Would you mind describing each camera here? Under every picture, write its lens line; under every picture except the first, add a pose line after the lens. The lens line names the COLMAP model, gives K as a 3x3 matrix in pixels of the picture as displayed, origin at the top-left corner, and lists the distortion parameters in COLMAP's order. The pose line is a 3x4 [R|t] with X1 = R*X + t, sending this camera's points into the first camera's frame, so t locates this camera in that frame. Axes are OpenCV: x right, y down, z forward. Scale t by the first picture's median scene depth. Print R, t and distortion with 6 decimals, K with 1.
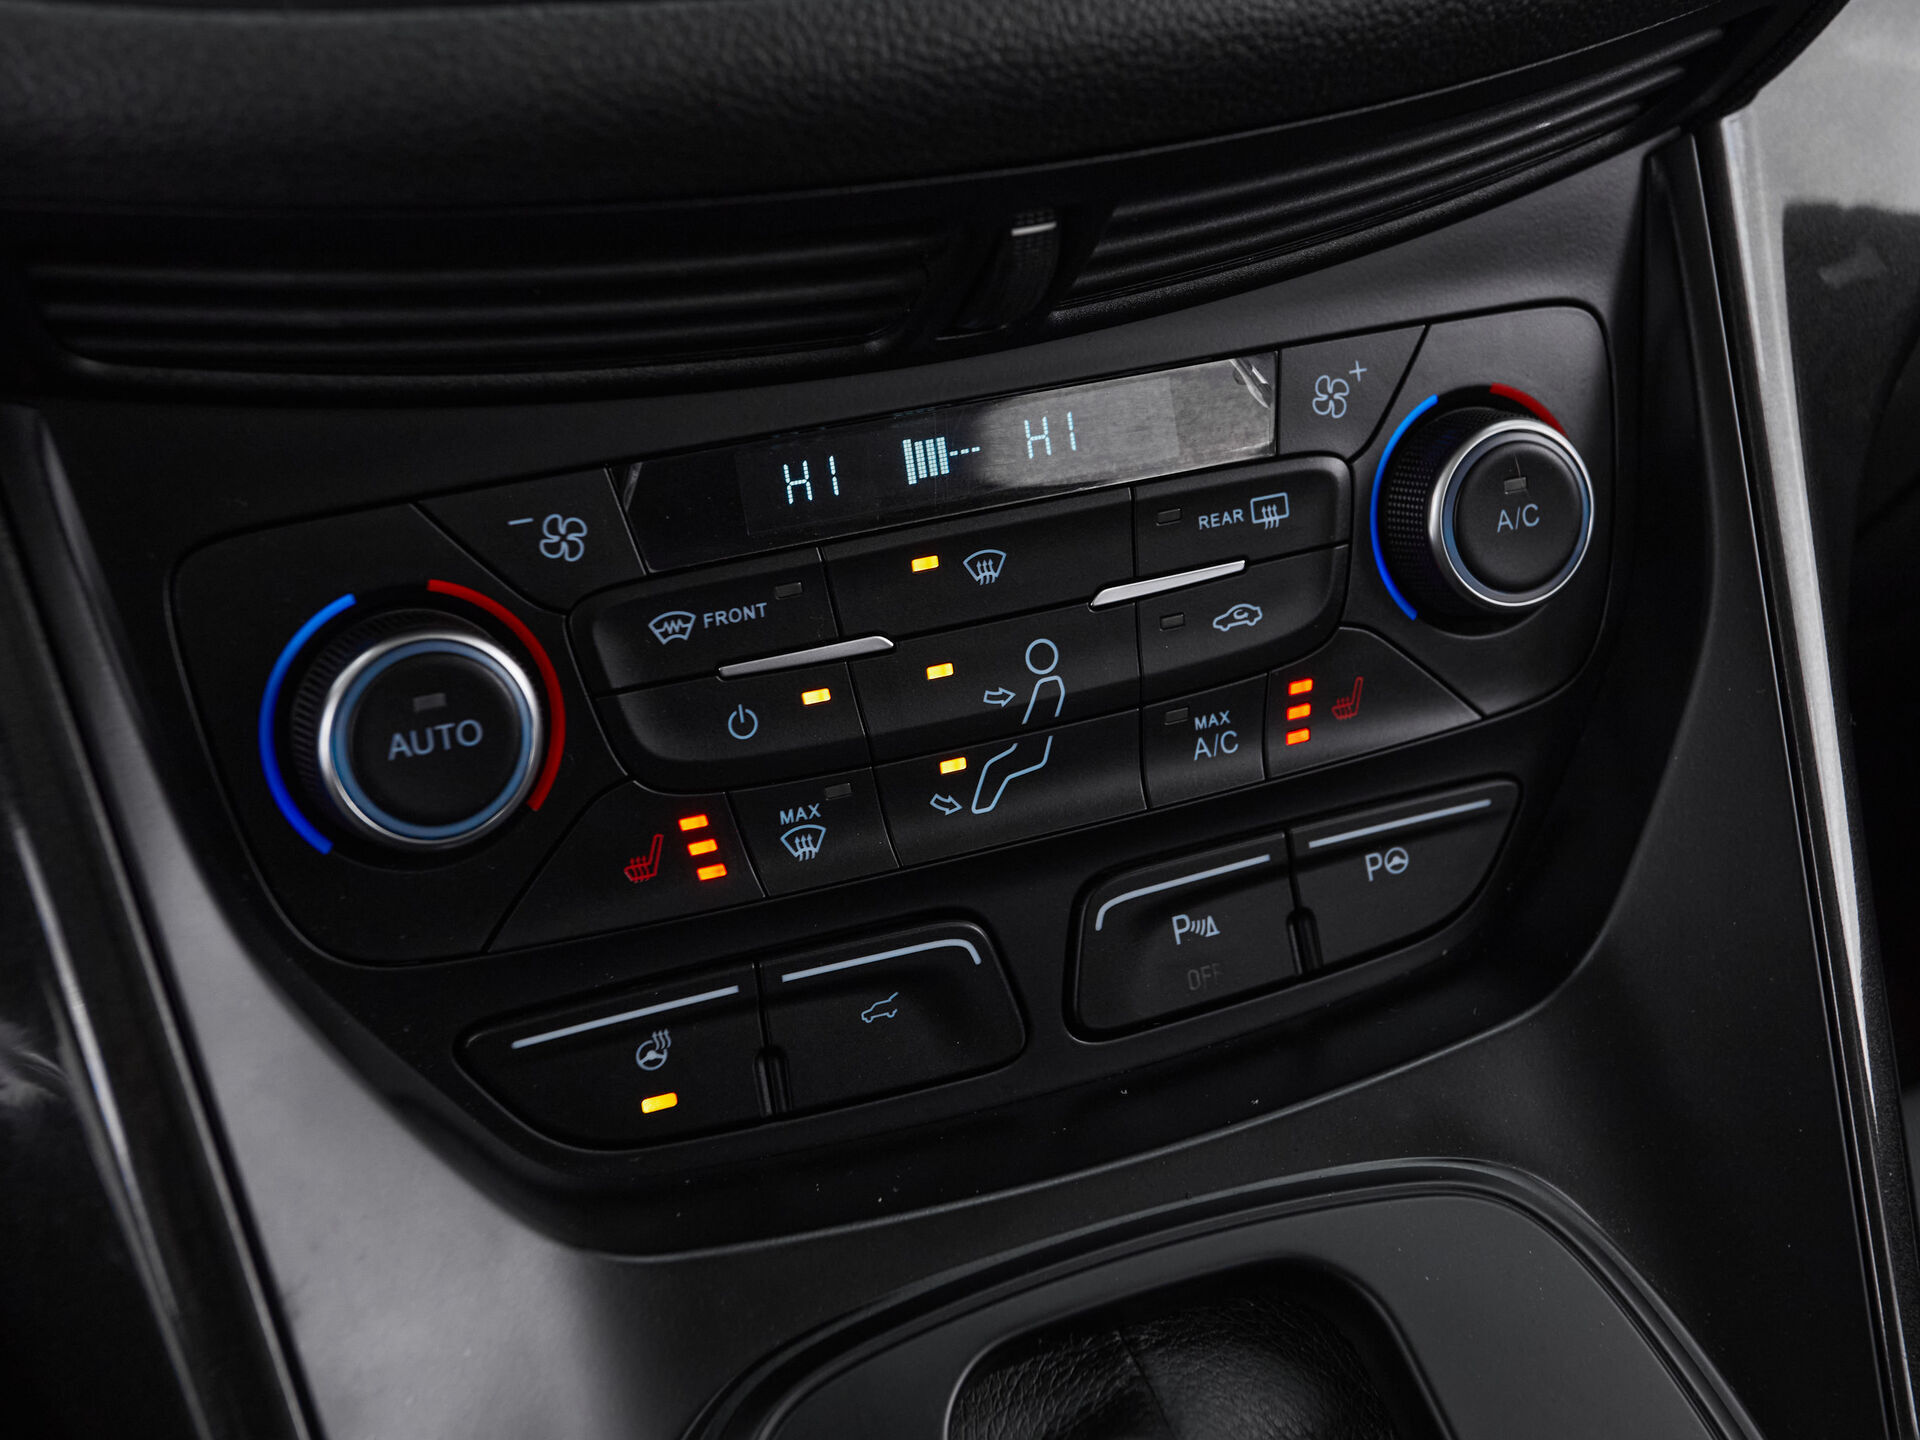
lens RADIAL K [[2790.5, 0, 946.2], [0, 2790.5, 715.4], [0, 0, 1]] dist [0.008903, 0.000000]
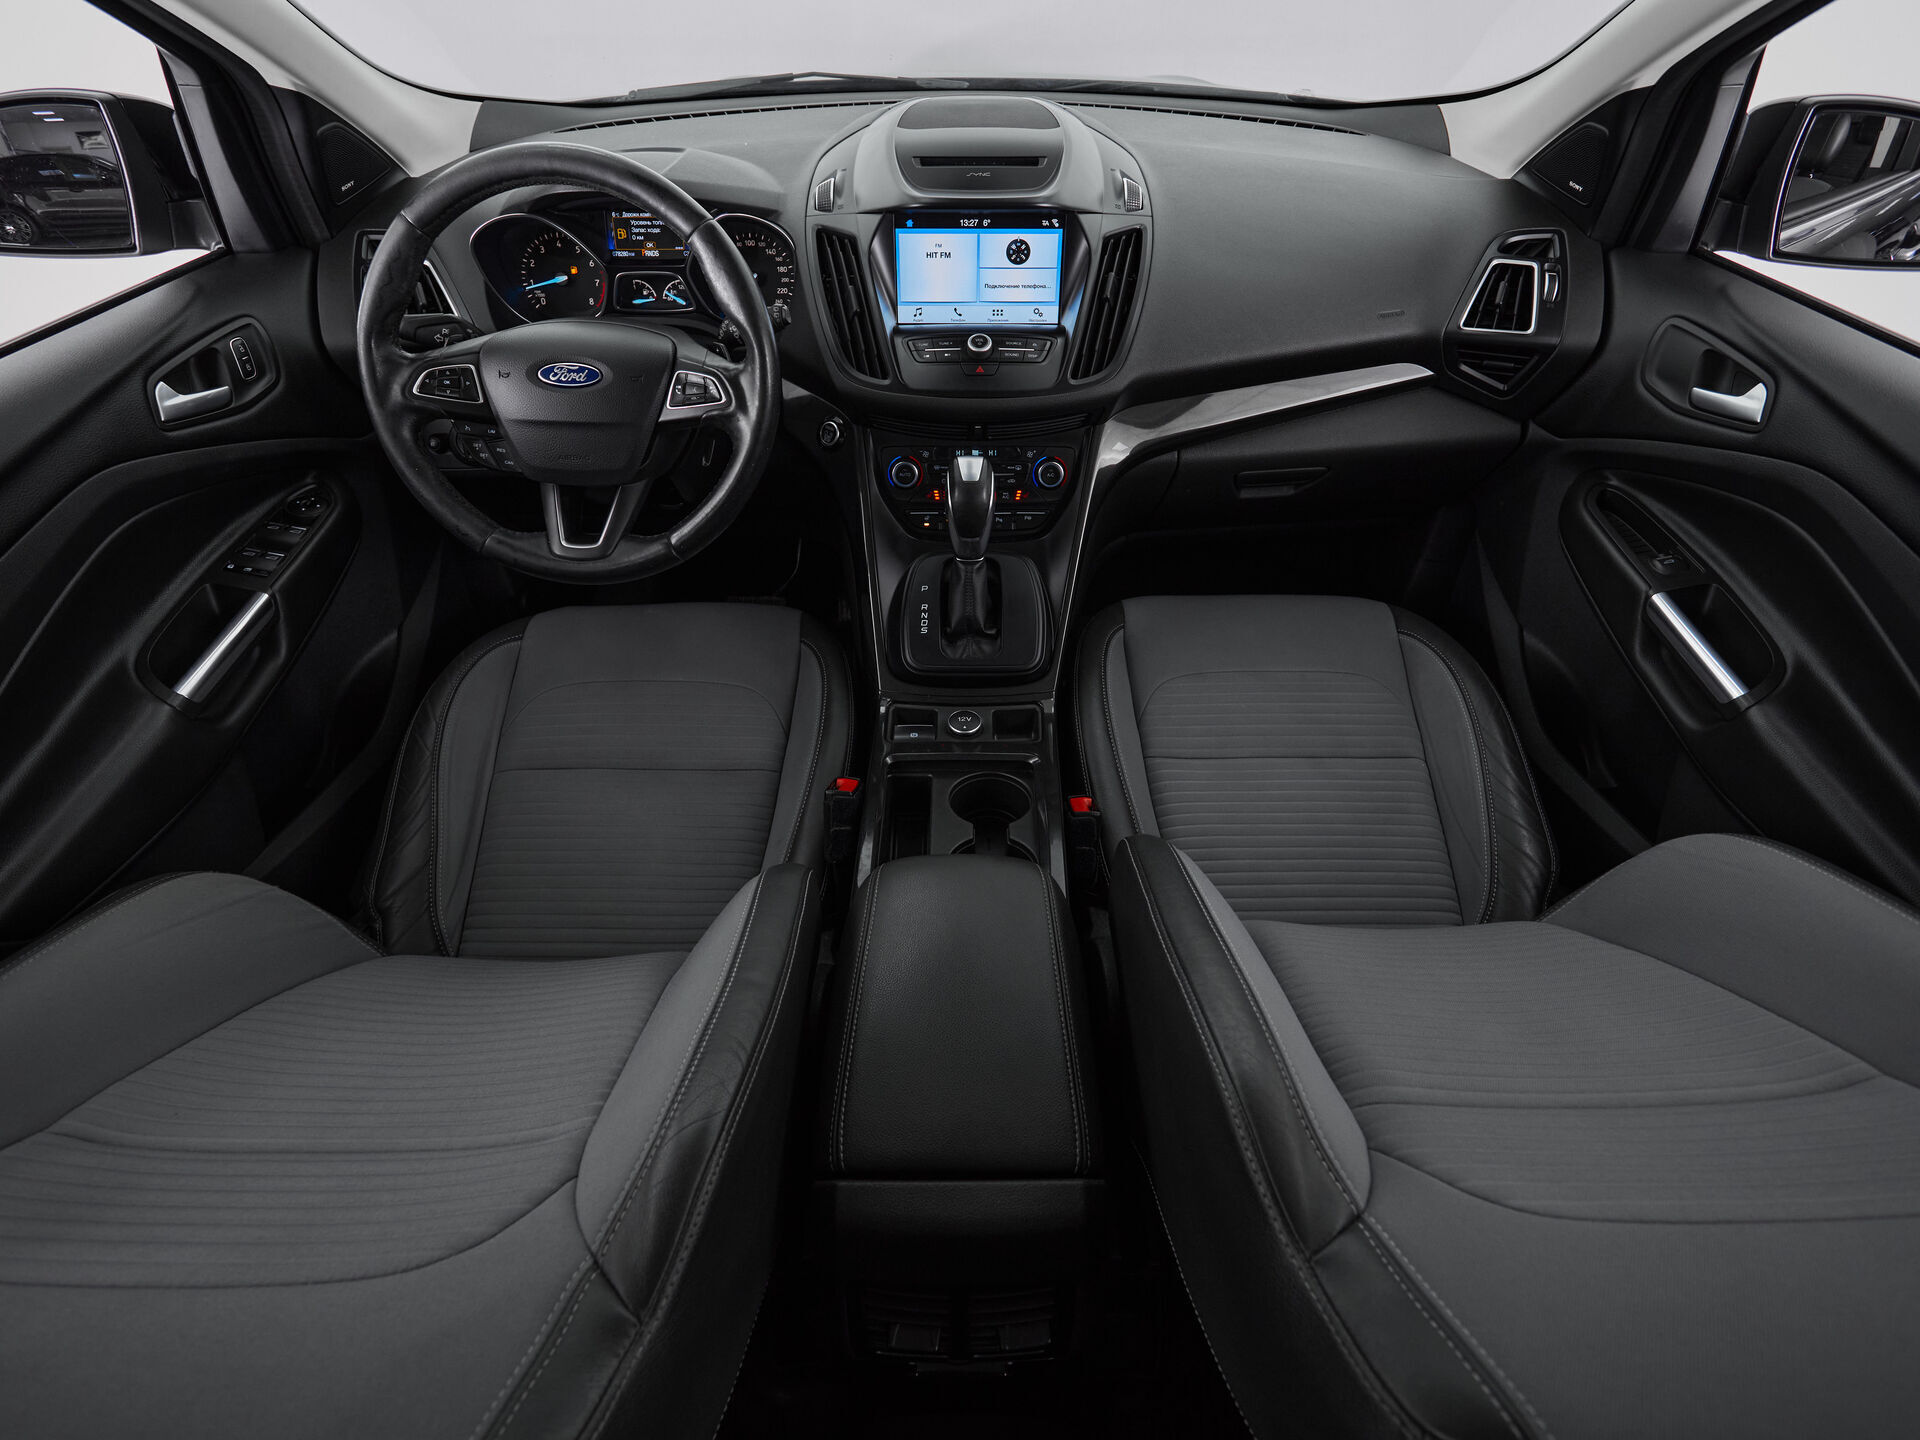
lens RADIAL K [[1009.0, 0, 954.6], [0, 1009.0, 718.1], [0, 0, 1]] dist [0.000265, -0.002772]
pose [[0.915367, 0.257955, -0.309132, 1.029119], [-0.201381, 0.958192, 0.203257, 0.059849], [0.348639, -0.123801, 0.929045, -1.795175]]
